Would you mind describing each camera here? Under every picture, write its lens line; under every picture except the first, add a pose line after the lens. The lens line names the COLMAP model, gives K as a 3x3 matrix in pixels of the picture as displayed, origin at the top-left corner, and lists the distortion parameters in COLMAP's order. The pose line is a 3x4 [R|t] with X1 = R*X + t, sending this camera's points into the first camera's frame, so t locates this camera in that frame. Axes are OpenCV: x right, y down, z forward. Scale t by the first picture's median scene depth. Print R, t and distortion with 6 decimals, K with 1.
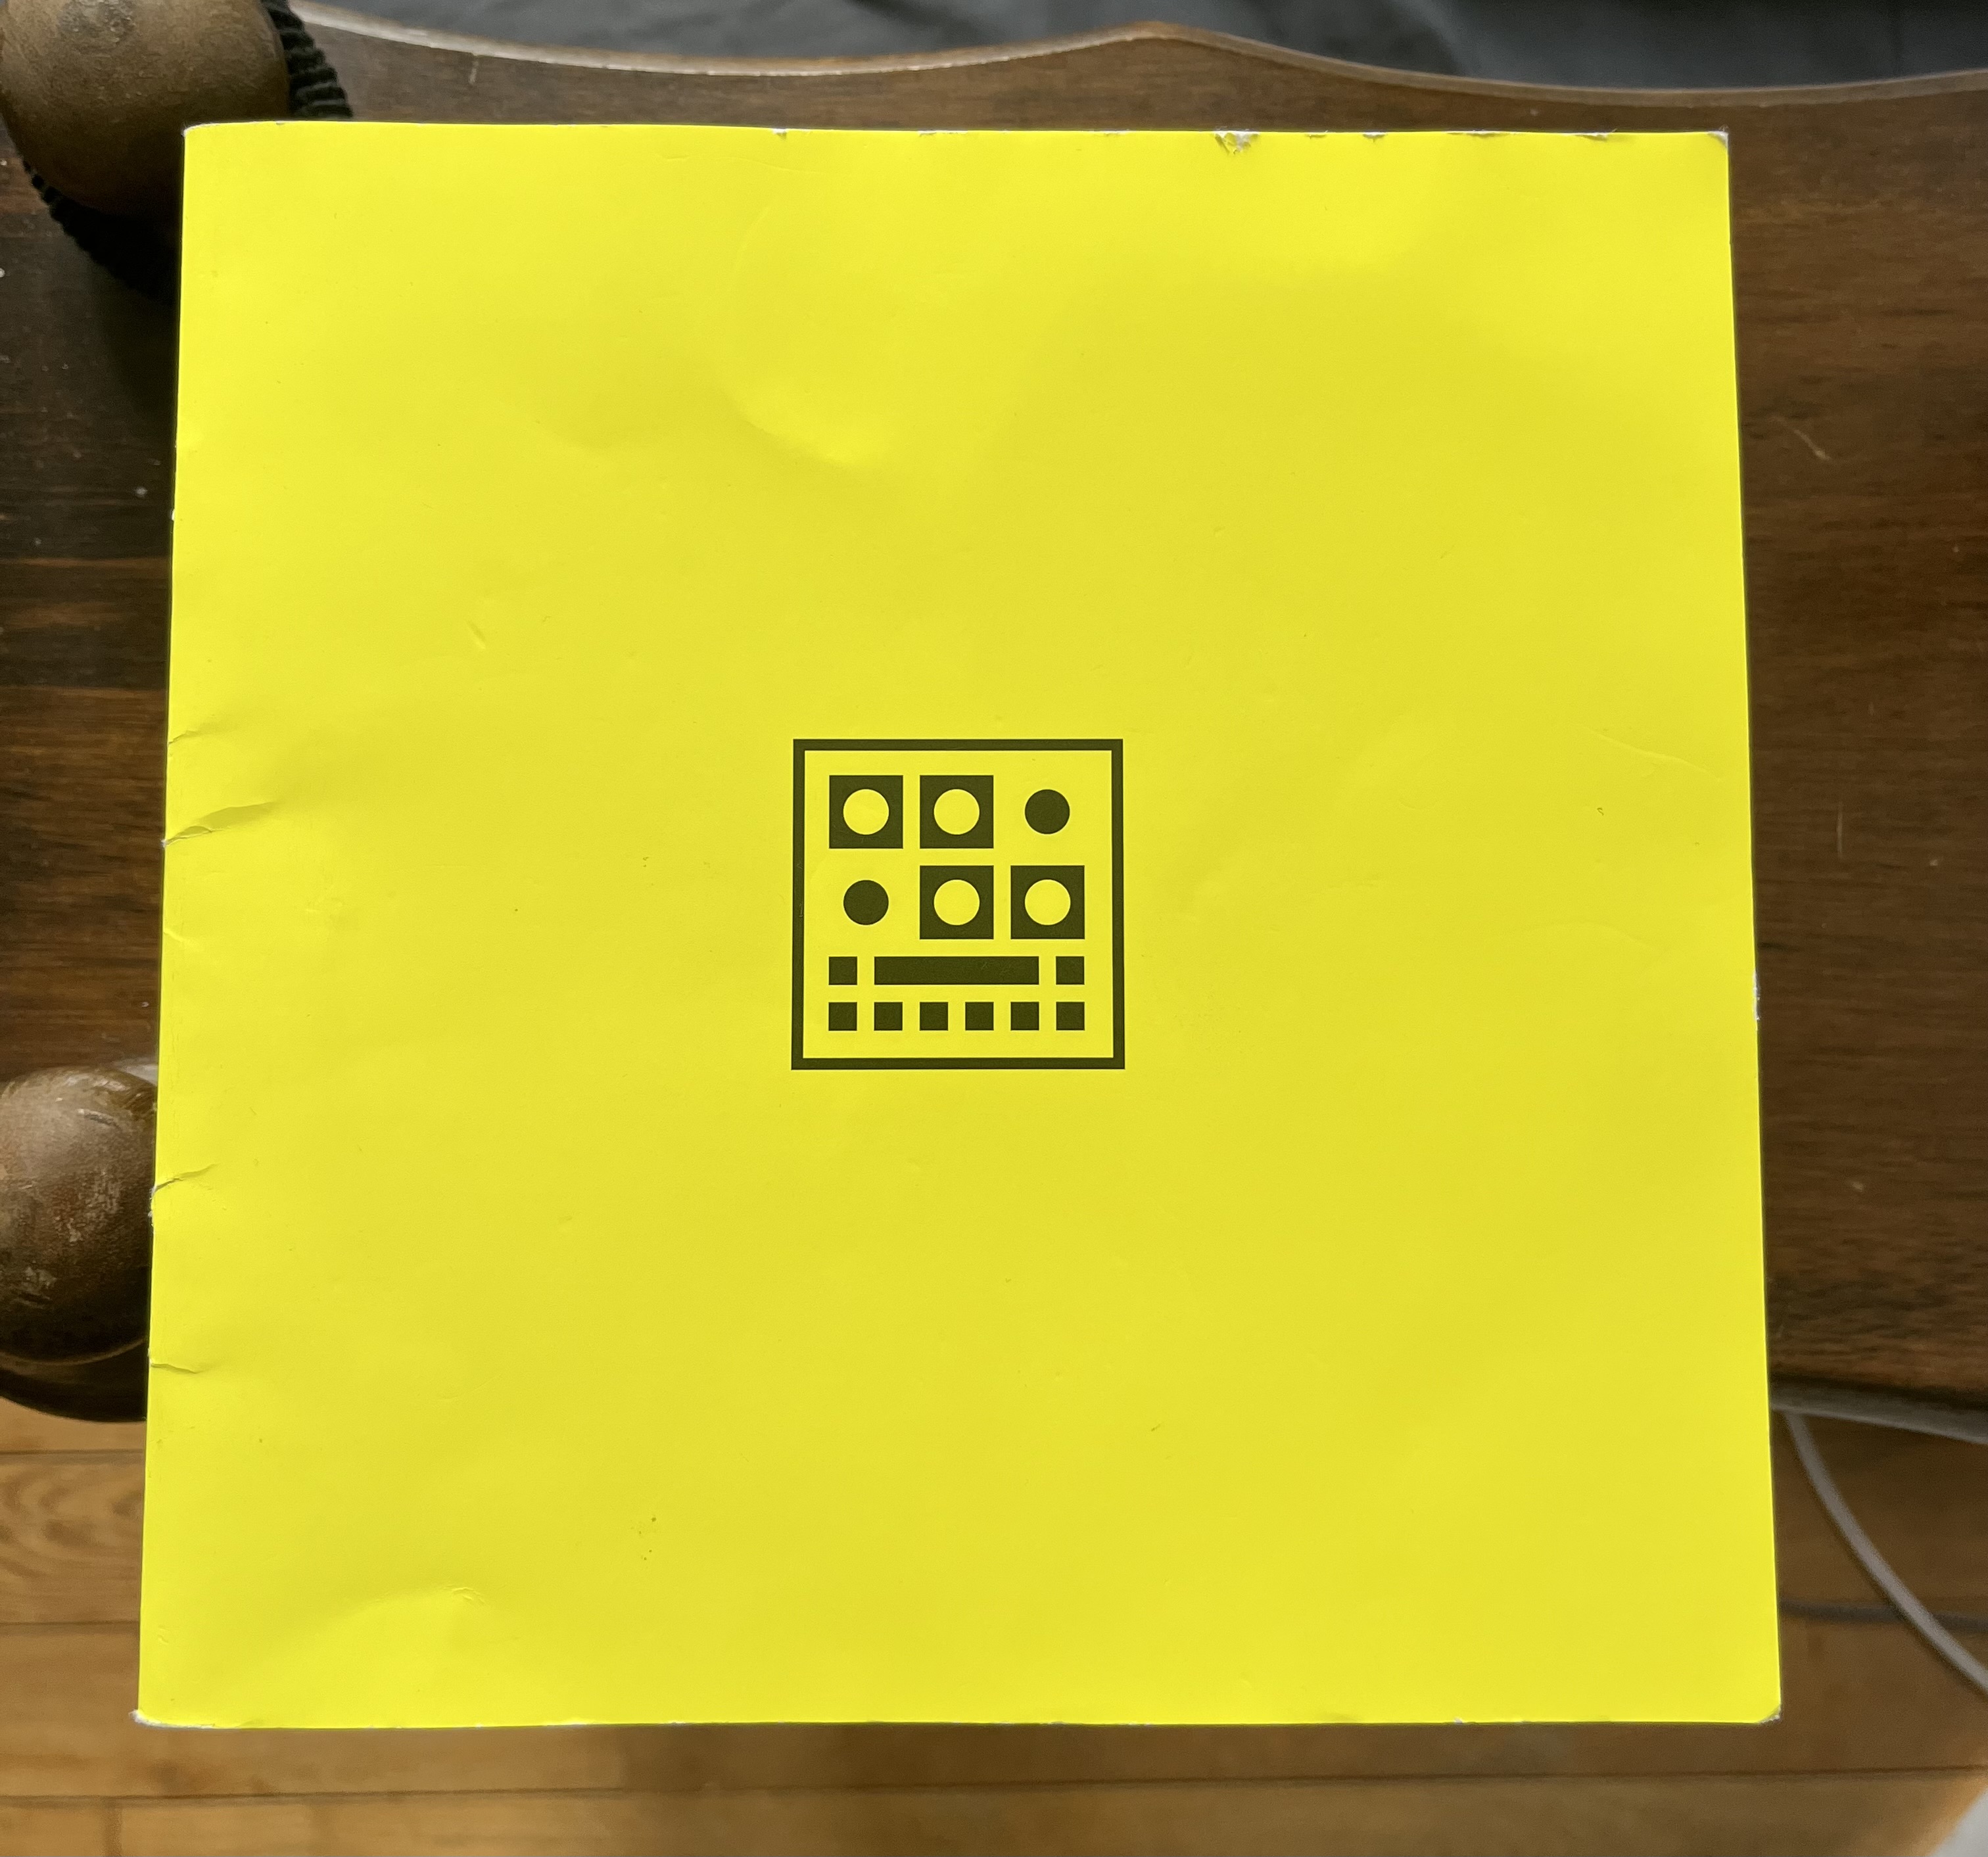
lens RADIAL K [[1971.2, 0, 985.3], [0, 1971.2, 904.7], [0, 0, 1]] dist [0.013739, -0.030490]
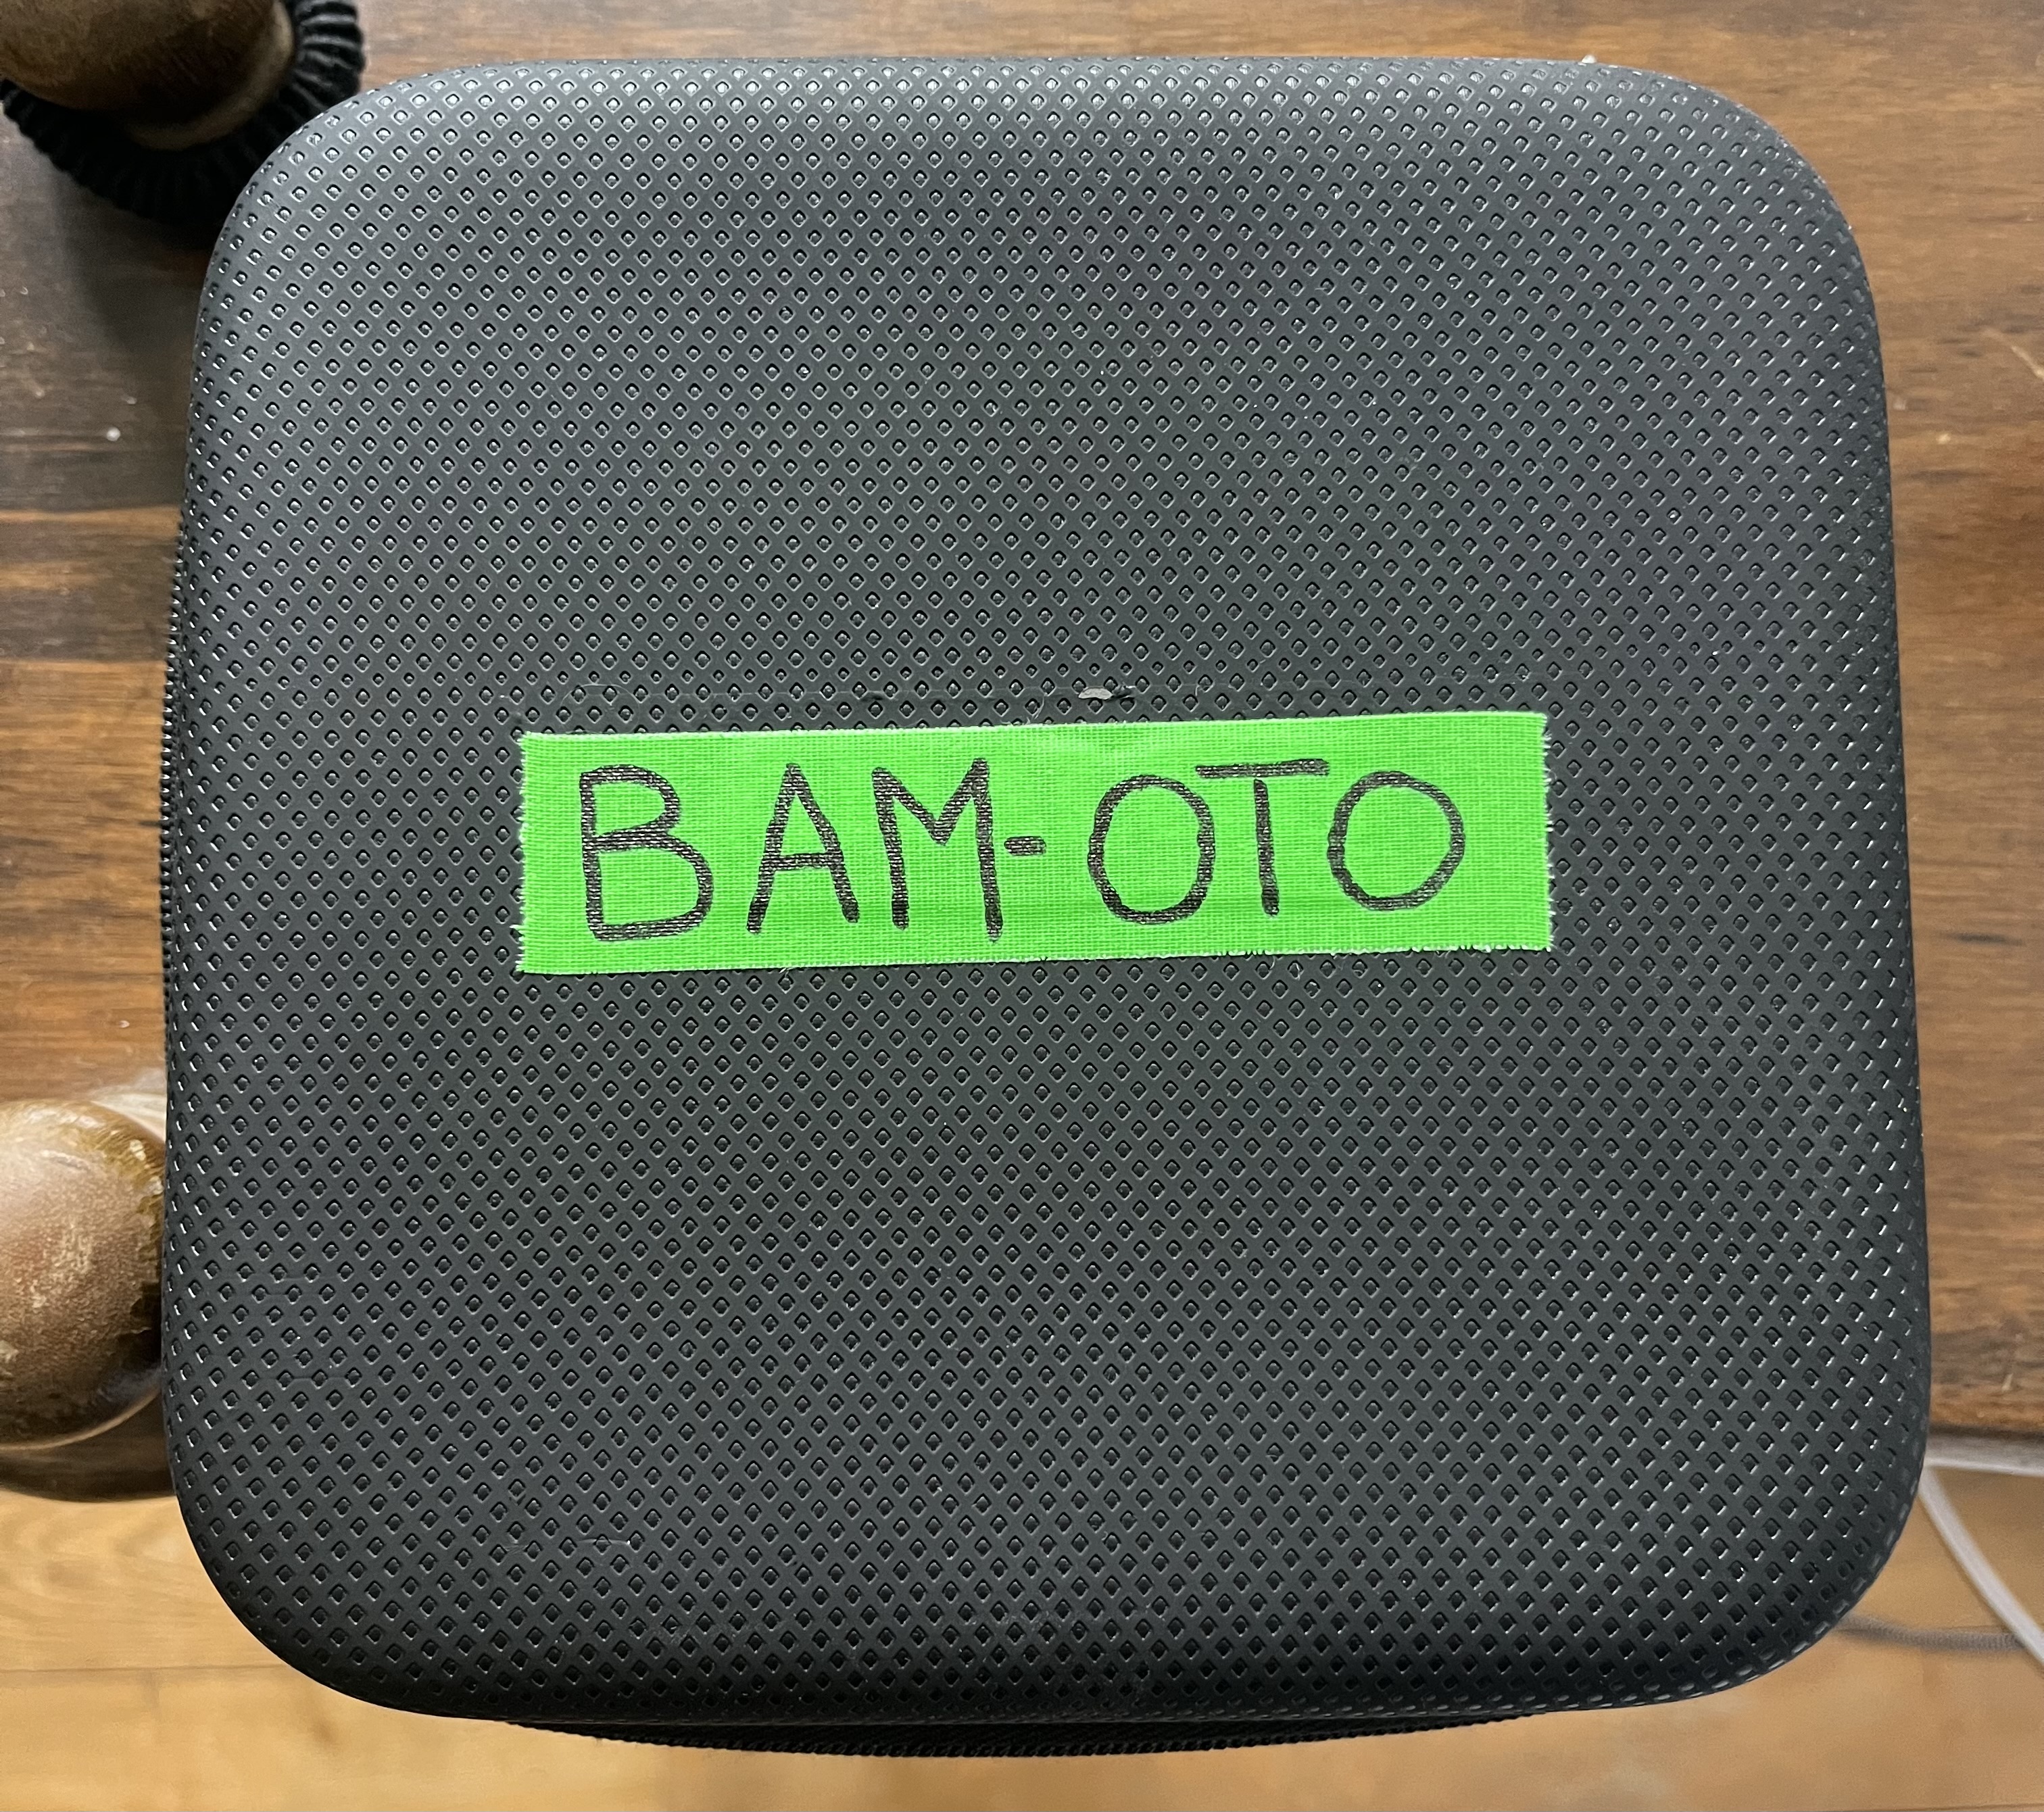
lens RADIAL K [[2044.1, 0, 1022.0], [0, 2044.1, 906.0], [0, 0, 1]] dist [0.003190, -0.006161]
pose [[0.999955, -0.009511, 0.000280, -0.029898], [0.009510, 0.999941, 0.005266, -0.002408], [-0.000330, -0.005263, 0.999986, 0.098561]]
